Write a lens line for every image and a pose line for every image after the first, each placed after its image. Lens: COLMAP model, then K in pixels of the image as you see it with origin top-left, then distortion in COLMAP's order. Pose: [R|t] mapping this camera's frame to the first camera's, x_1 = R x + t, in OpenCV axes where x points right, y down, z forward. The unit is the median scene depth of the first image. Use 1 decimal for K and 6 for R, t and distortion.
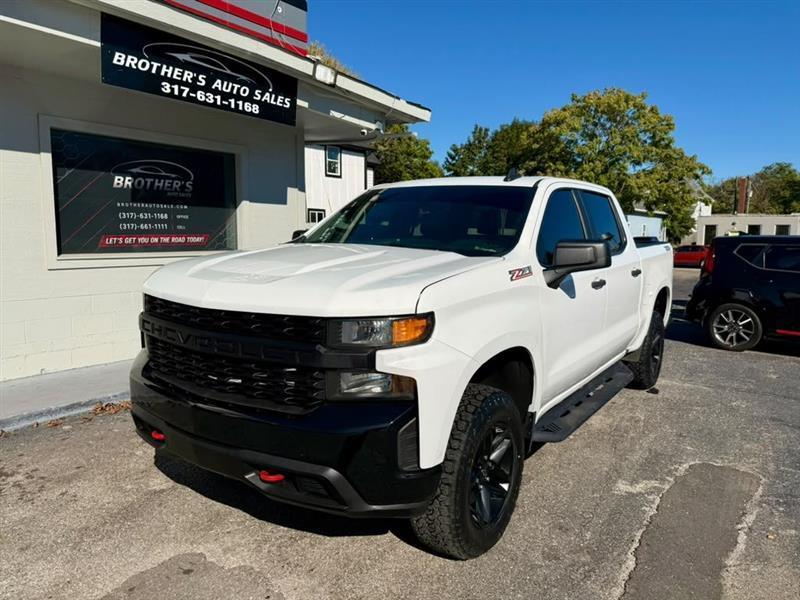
lens RADIAL K [[583.7, 0, 404.4], [0, 583.7, 295.9], [0, 0, 1]] dist [0.035626, -0.058334]
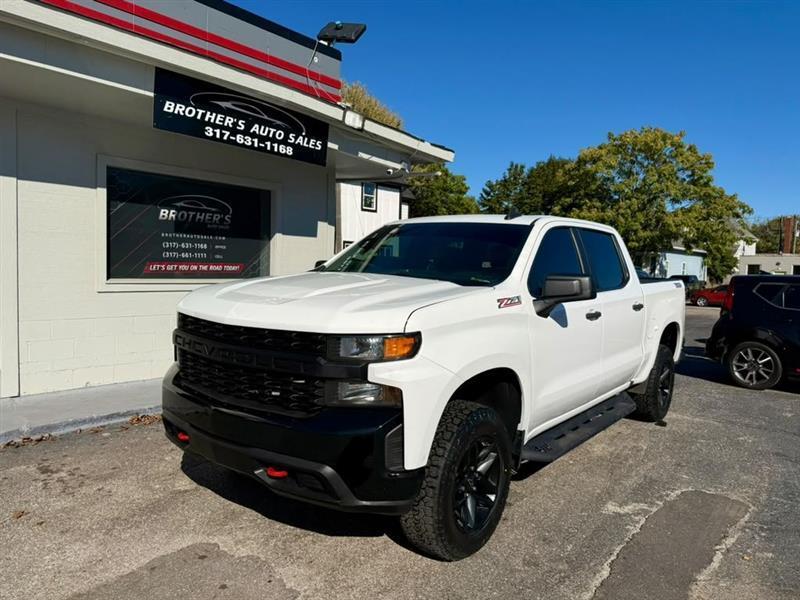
lens RADIAL K [[583.7, 0, 402.5], [0, 583.7, 293.7], [0, 0, 1]] dist [0.035626, -0.058334]
pose [[0.997632, 0.021618, -0.065293, 0.034723], [-0.025549, 0.997872, -0.059983, 0.008742], [0.063857, 0.061509, 0.996062, -0.059652]]
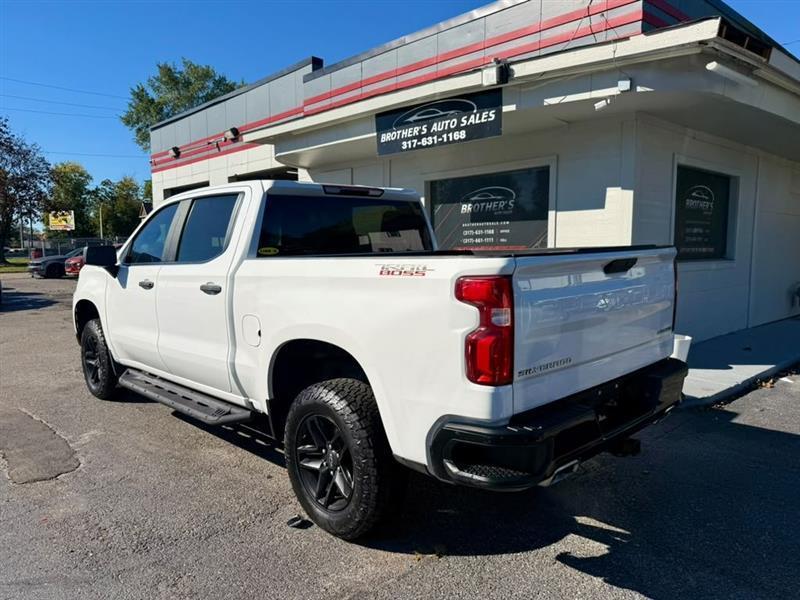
lens RADIAL K [[583.7, 0, 396.9], [0, 583.7, 309.5], [0, 0, 1]] dist [0.035626, -0.058334]
pose [[-0.206010, 0.092538, -0.974164, 0.902179], [-0.098911, 0.988451, 0.114813, -0.102316], [0.973538, 0.120008, -0.194478, 1.136962]]
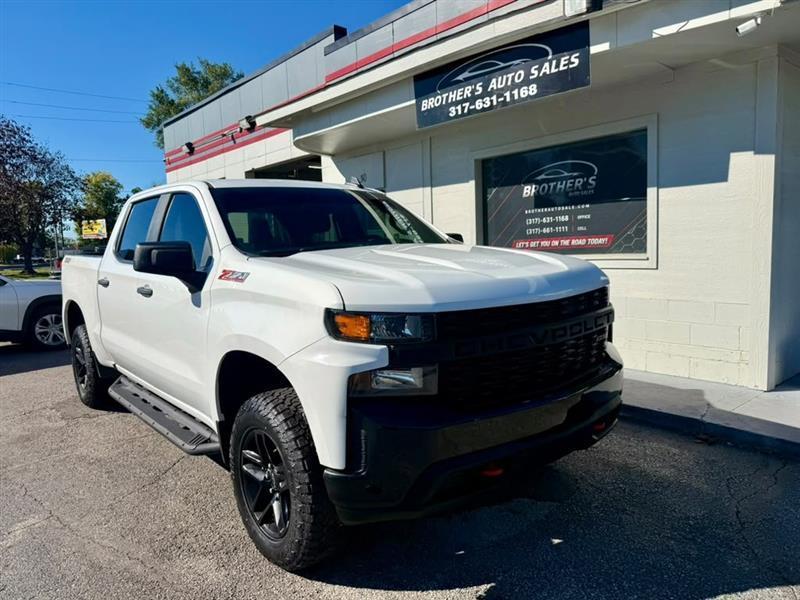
lens RADIAL K [[583.7, 0, 396.4], [0, 583.7, 304.0], [0, 0, 1]] dist [0.035626, -0.058334]
pose [[-0.251358, 0.092532, -0.963461, 0.650593], [-0.066752, 0.991392, 0.112630, -0.091660], [0.965590, 0.092624, -0.243017, 1.045303]]
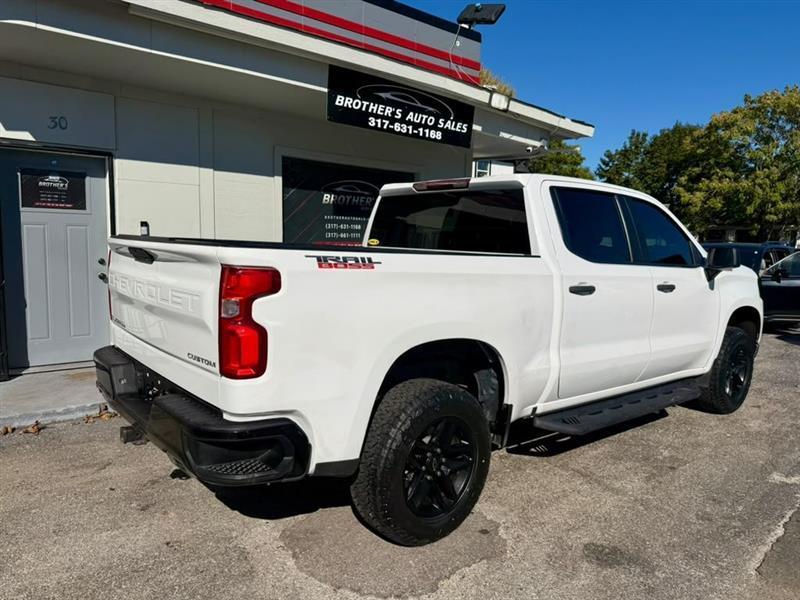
lens RADIAL K [[583.7, 0, 398.3], [0, 583.7, 304.6], [0, 0, 1]] dist [0.035626, -0.058334]
pose [[0.969255, 0.038640, -0.243006, -0.037118], [-0.038803, 0.999238, 0.004116, 0.015299], [0.242980, 0.005440, 0.970016, -0.143130]]
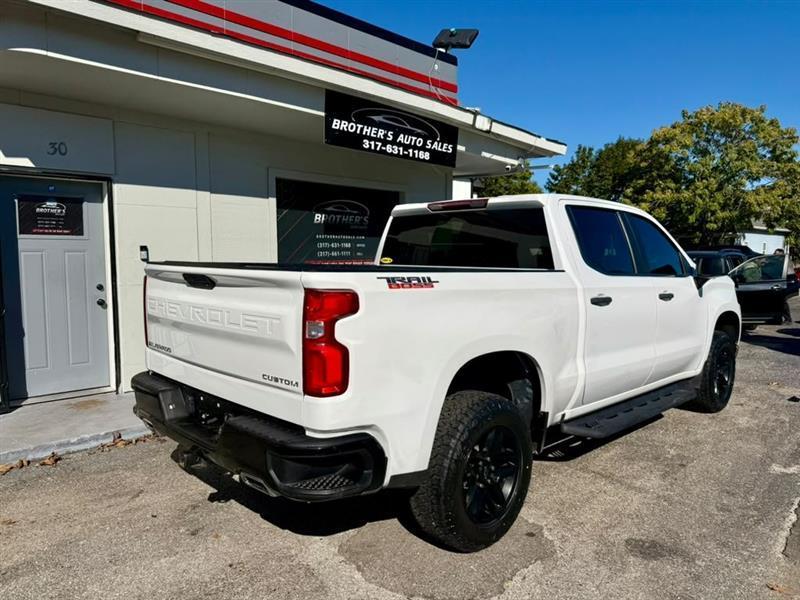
lens RADIAL K [[583.7, 0, 399.5], [0, 583.7, 299.8], [0, 0, 1]] dist [0.035626, -0.058334]
pose [[0.986213, -0.000133, -0.165478, -0.111451], [-0.005100, 0.999500, -0.031196, 0.015070], [0.165399, 0.031610, 0.985720, -0.183780]]
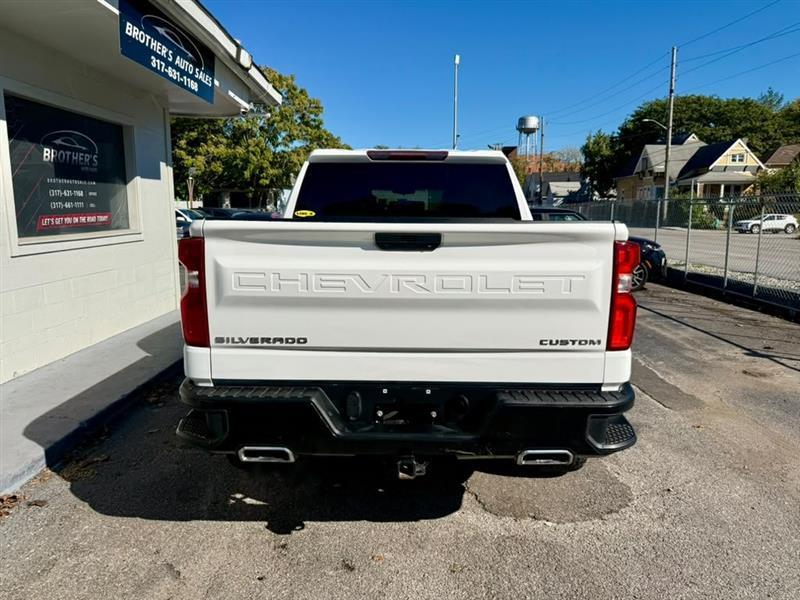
lens RADIAL K [[583.7, 0, 415.6], [0, 583.7, 296.9], [0, 0, 1]] dist [0.035626, -0.058334]
pose [[0.804934, -0.097015, 0.585380, -0.575190], [0.069309, 0.995163, 0.069625, -0.004706], [-0.589303, -0.015472, 0.807764, -0.039744]]
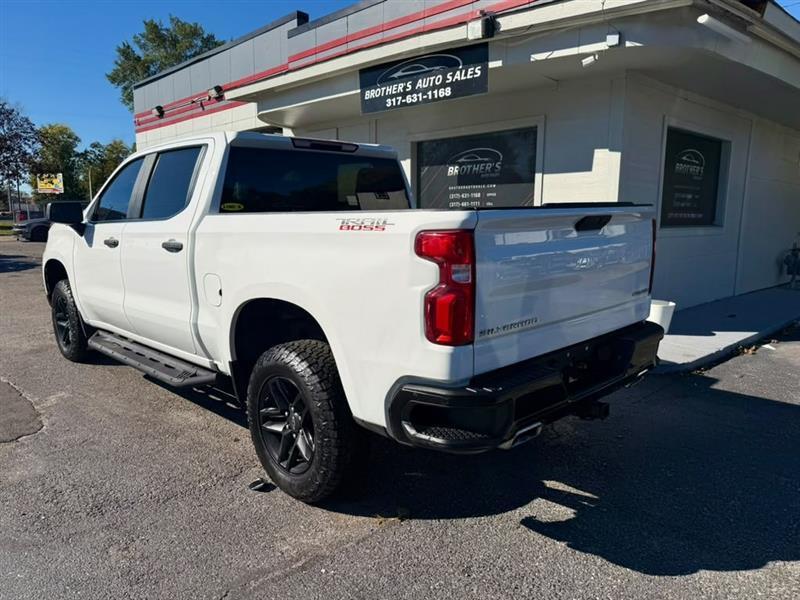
lens RADIAL K [[583.7, 0, 401.0], [0, 583.7, 309.3], [0, 0, 1]] dist [0.035626, -0.058334]
pose [[-0.191794, 0.143814, -0.970841, 0.877697], [-0.108893, 0.979980, 0.166680, -0.094505], [0.975376, 0.137686, -0.172293, 1.158590]]
